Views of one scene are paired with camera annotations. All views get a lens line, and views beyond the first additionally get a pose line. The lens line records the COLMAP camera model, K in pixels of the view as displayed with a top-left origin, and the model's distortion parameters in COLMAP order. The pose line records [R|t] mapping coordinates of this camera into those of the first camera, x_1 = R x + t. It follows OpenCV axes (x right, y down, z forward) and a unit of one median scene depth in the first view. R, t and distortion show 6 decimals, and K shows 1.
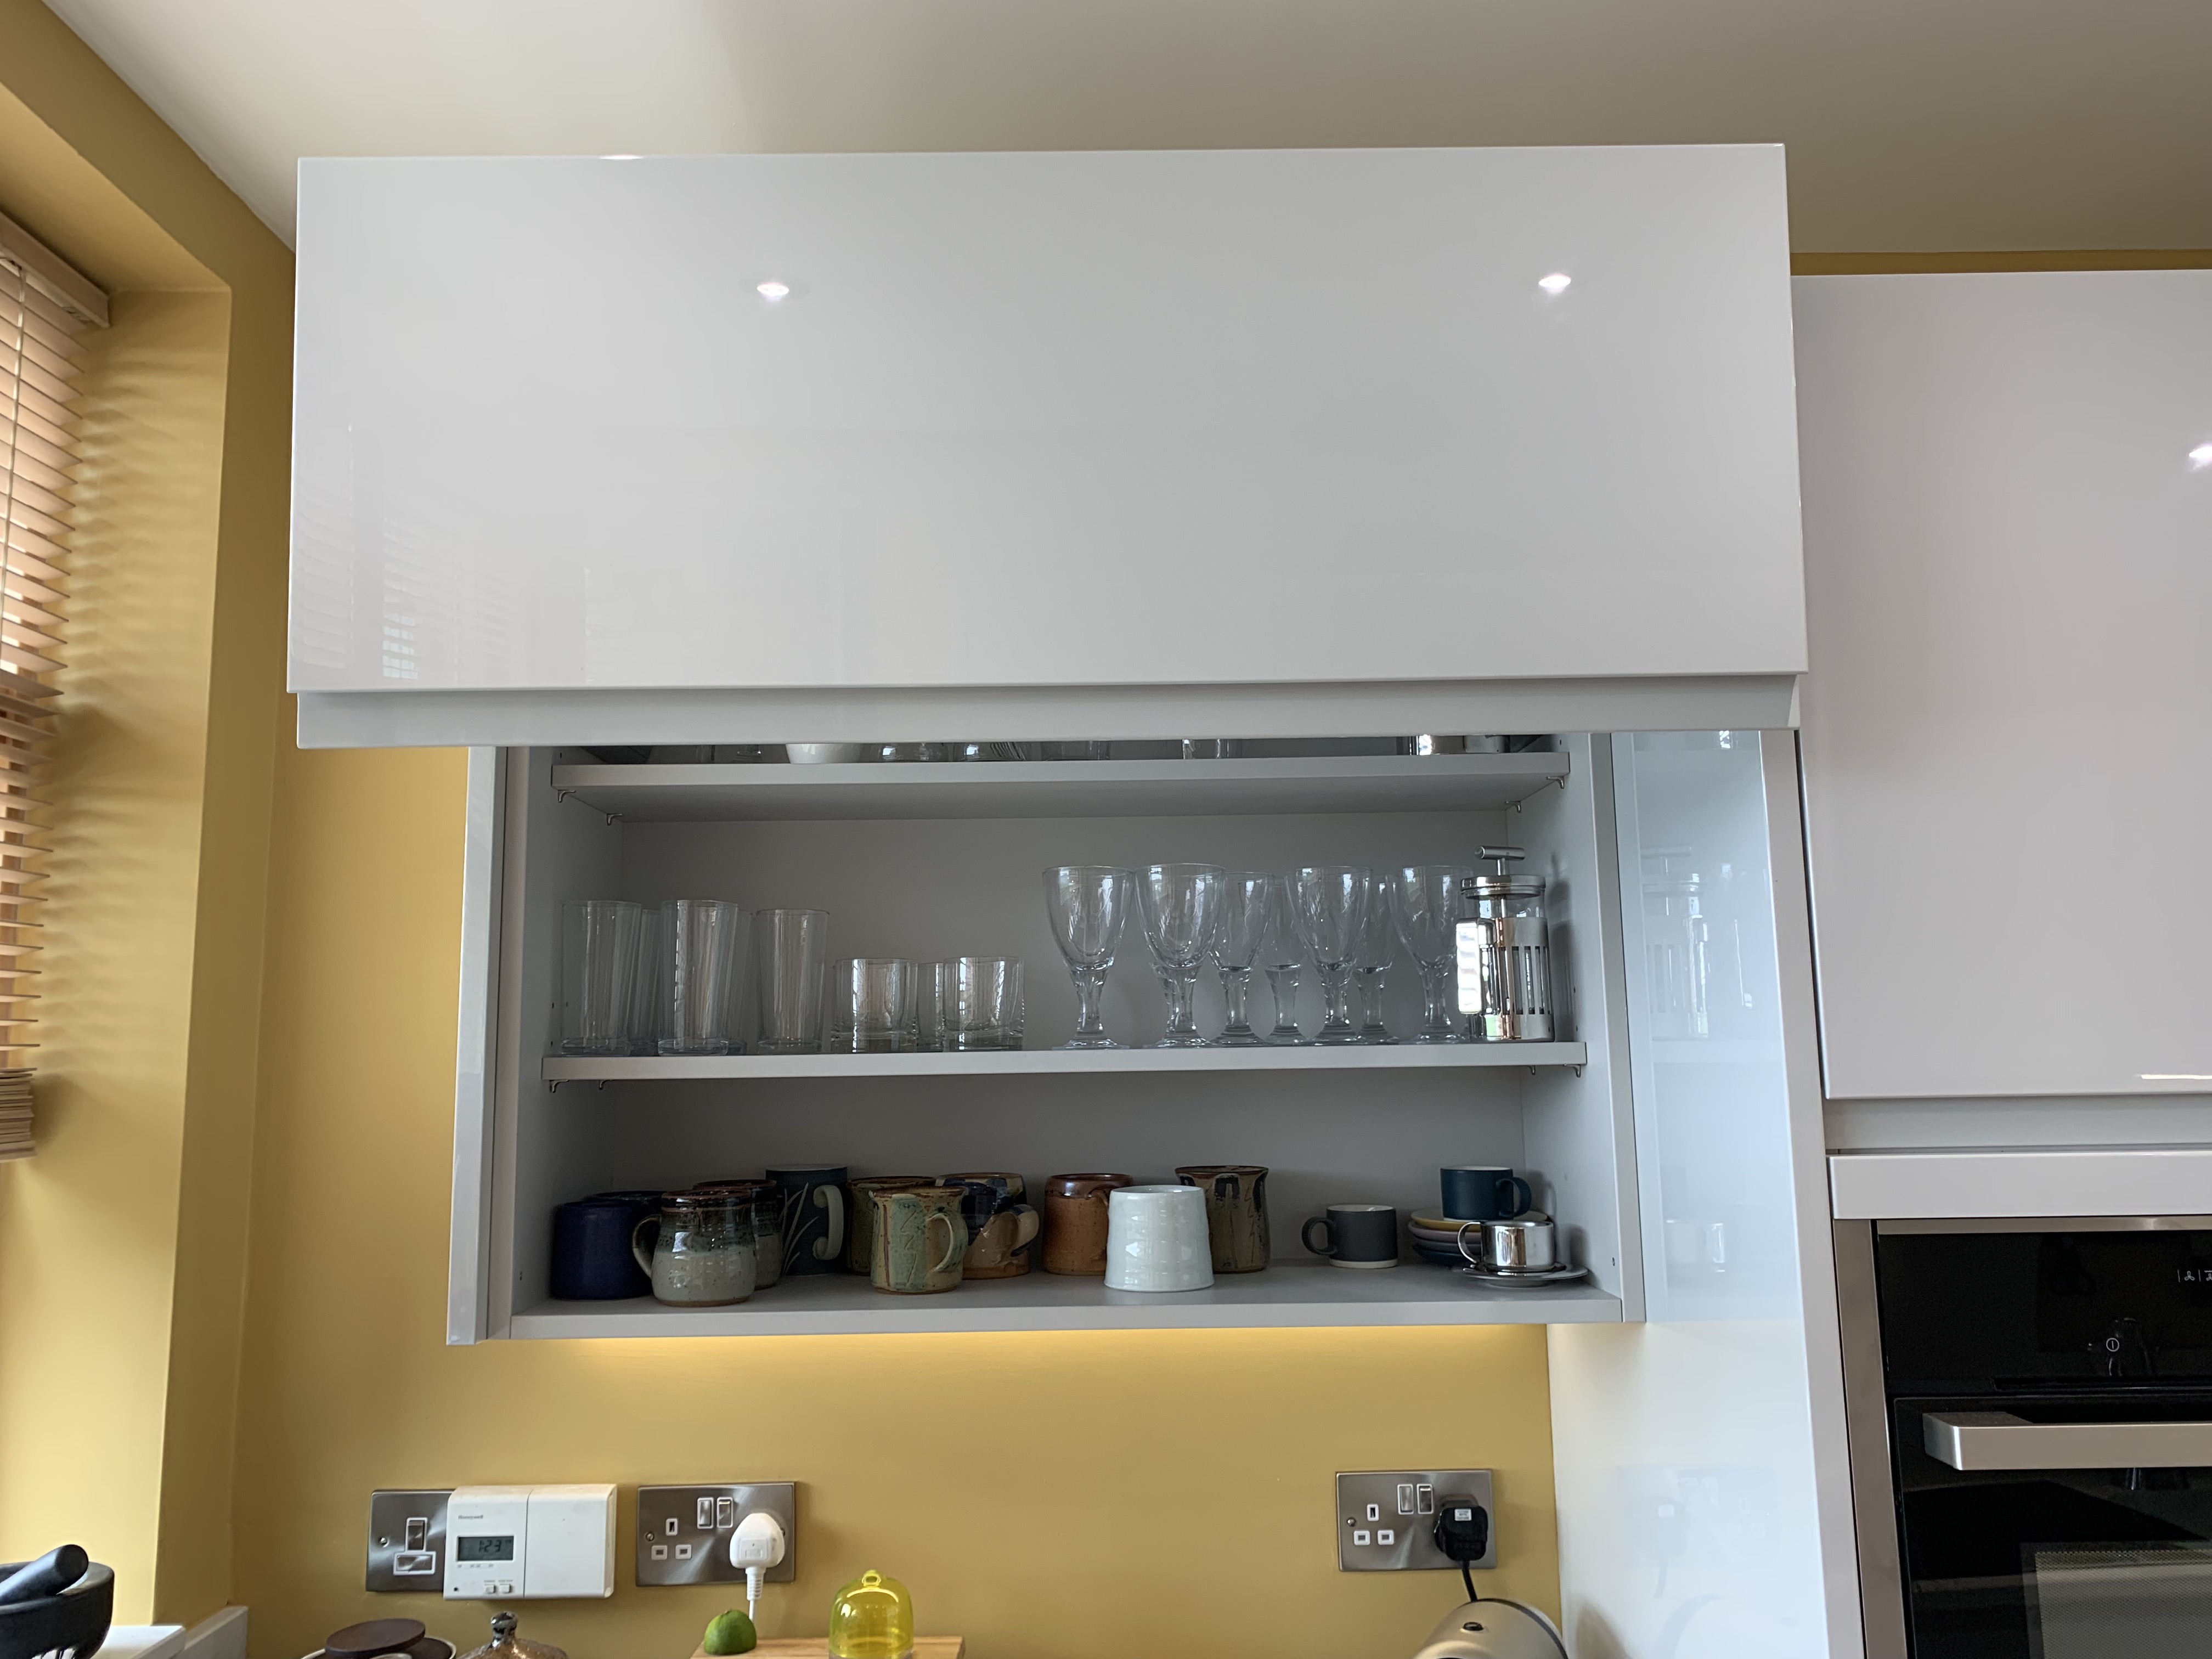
lens RADIAL K [[1737.9, 0, 1106.0], [0, 1737.9, 829.5], [0, 0, 1]] dist [0.069225, -0.007943]
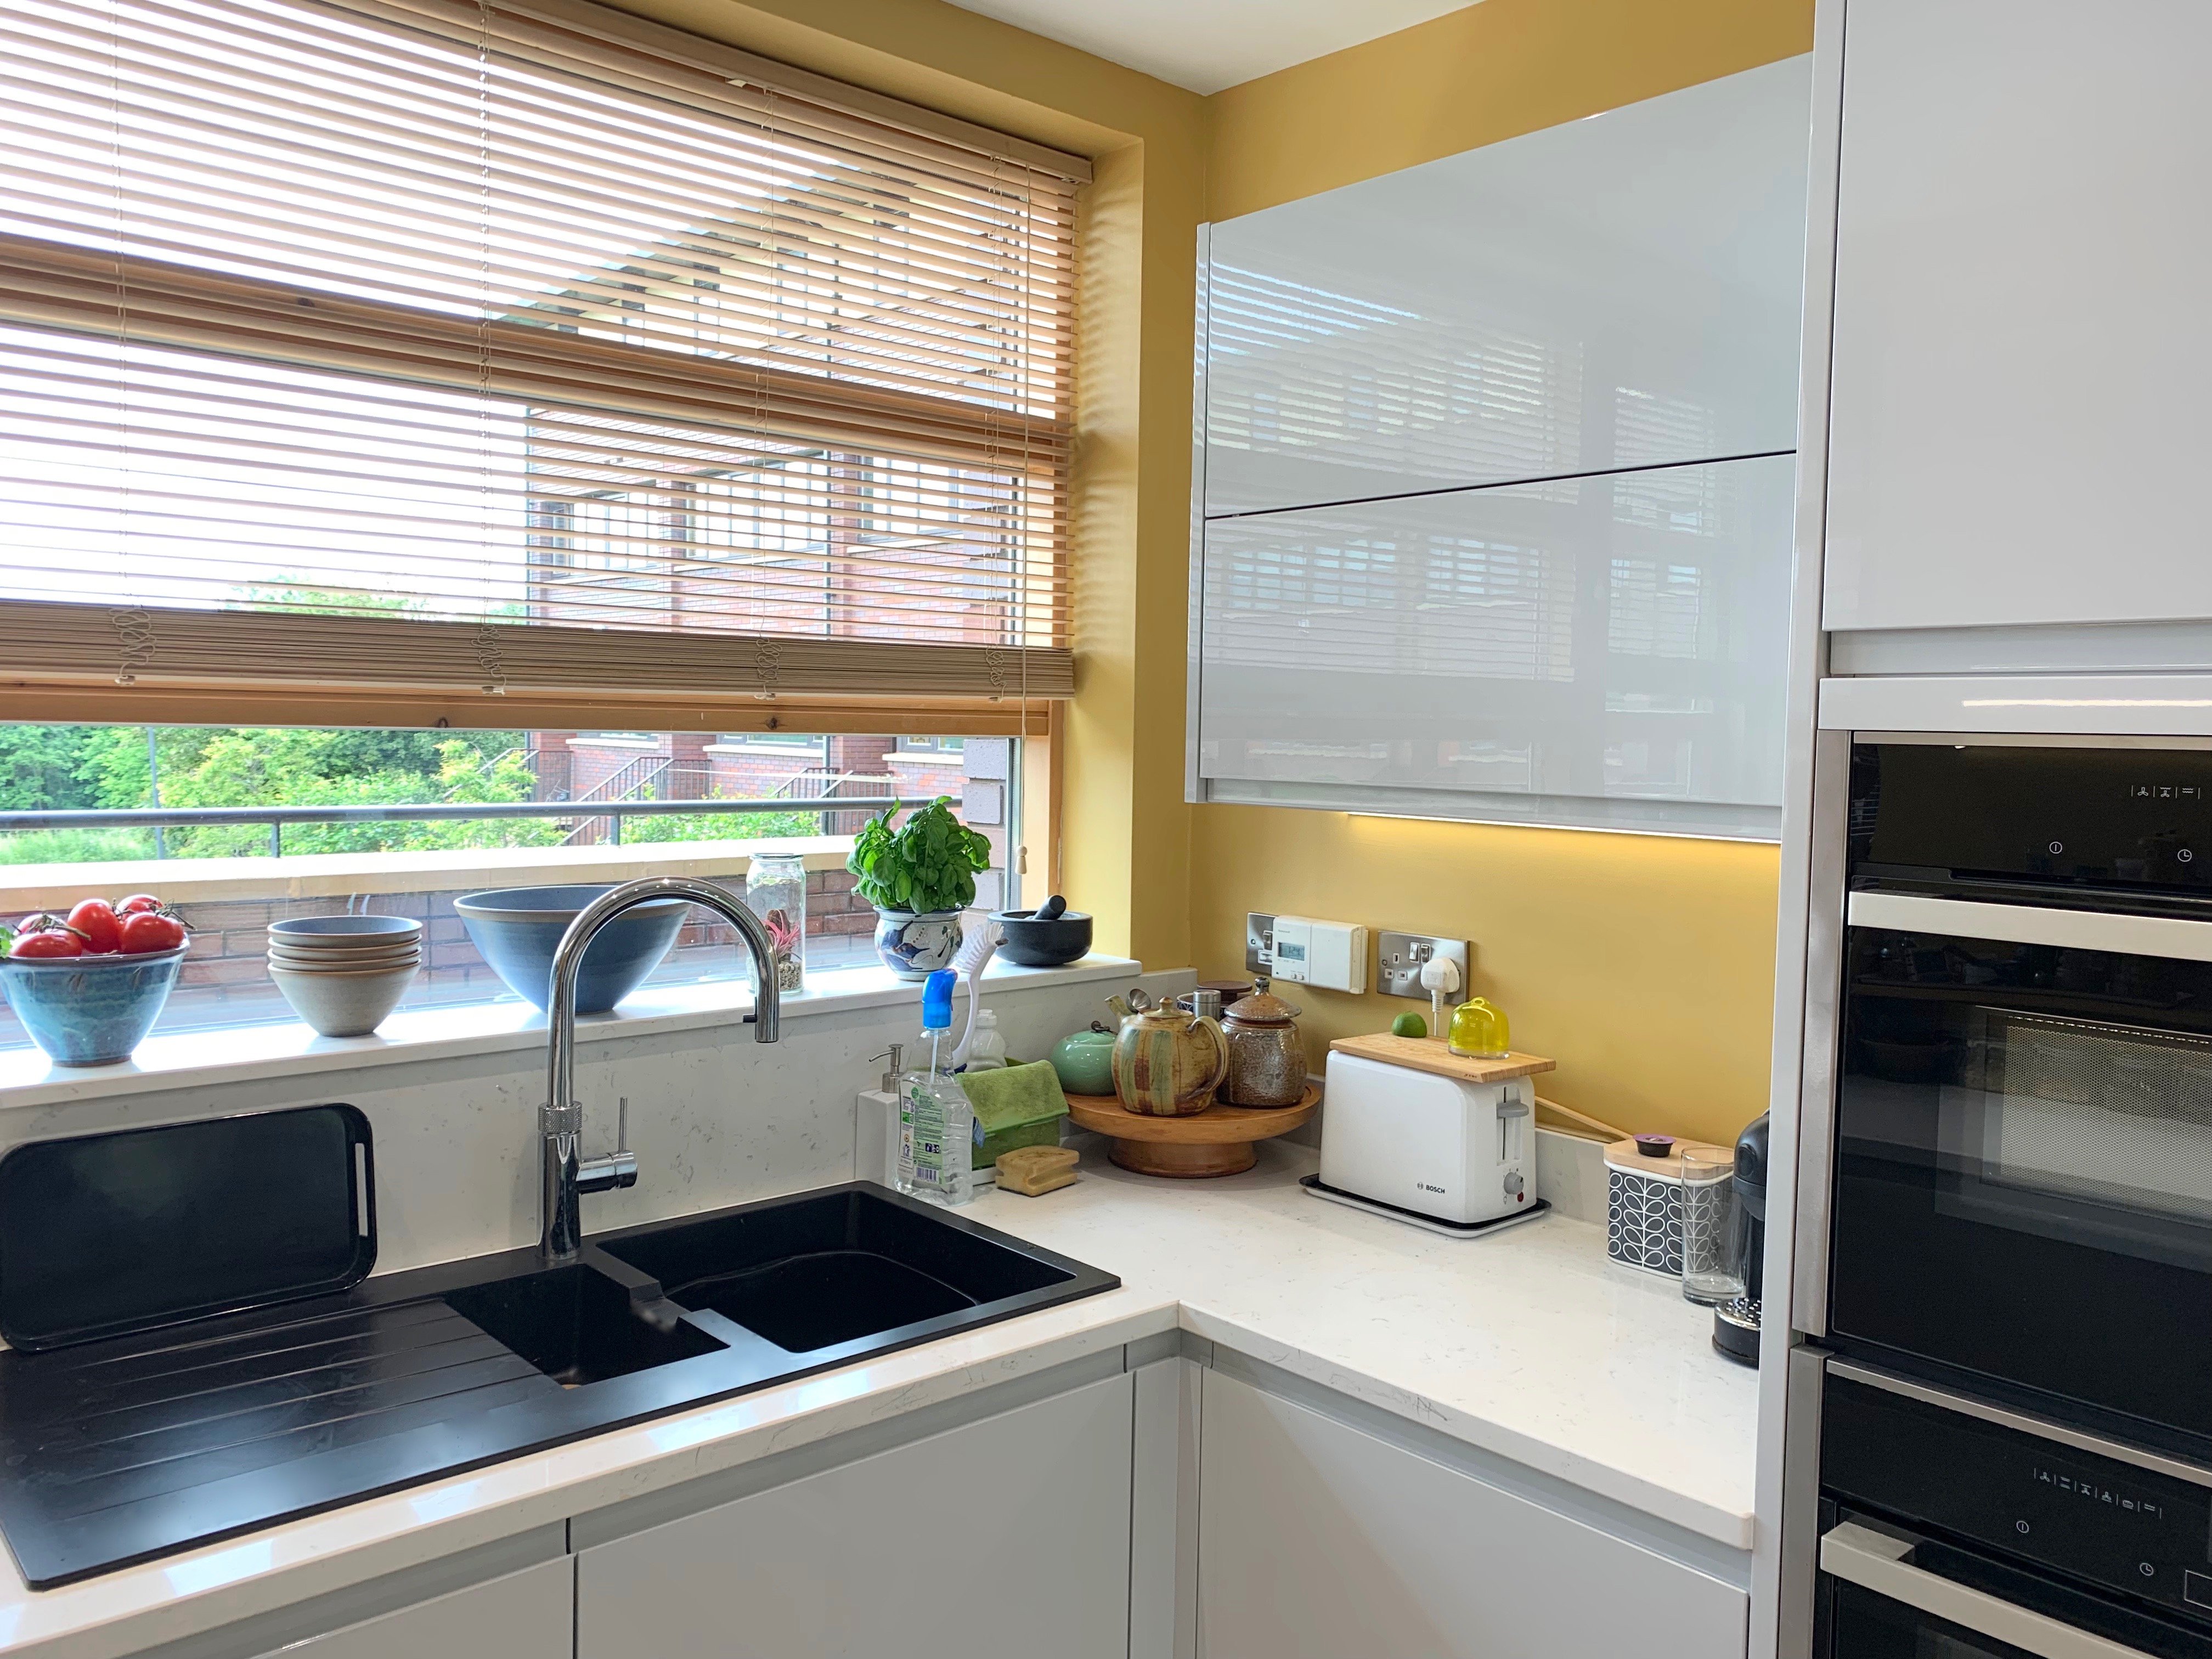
lens RADIAL K [[1737.9, 0, 1106.0], [0, 1737.9, 829.5], [0, 0, 1]] dist [0.069225, -0.007943]
pose [[0.668514, 0.065892, -0.740775, 0.678018], [0.080416, 0.983823, 0.160083, 0.038017], [0.739339, -0.166587, 0.652401, -0.113160]]
